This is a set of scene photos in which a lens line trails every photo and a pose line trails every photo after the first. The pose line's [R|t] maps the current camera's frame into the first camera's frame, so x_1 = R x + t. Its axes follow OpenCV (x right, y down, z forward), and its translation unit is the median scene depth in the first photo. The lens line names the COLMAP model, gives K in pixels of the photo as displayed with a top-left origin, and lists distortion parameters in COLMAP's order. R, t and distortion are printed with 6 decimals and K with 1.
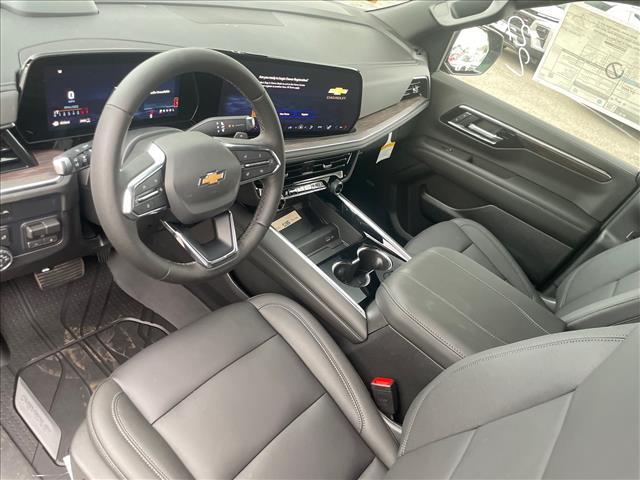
lens RADIAL K [[477.6, 0, 324.3], [0, 477.6, 238.9], [0, 0, 1]] dist [0.111761, -0.140355]
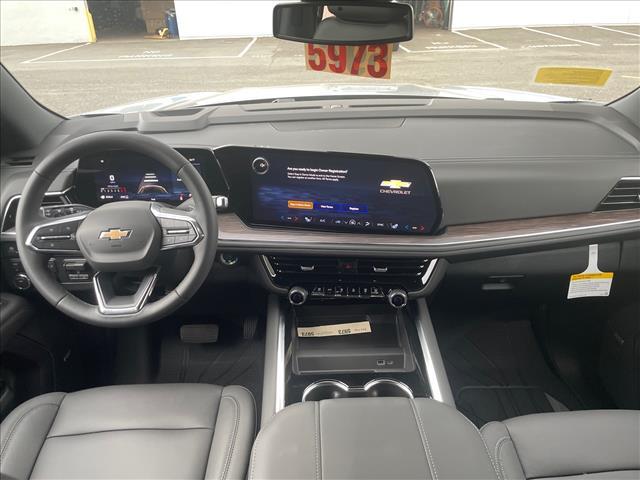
lens RADIAL K [[477.6, 0, 324.3], [0, 477.6, 238.9], [0, 0, 1]] dist [0.111761, -0.140355]
pose [[0.605047, 0.033725, -0.795475, 0.679031], [-0.275178, 0.946391, -0.169181, -0.038779], [0.747124, 0.321259, 0.581891, 0.475881]]
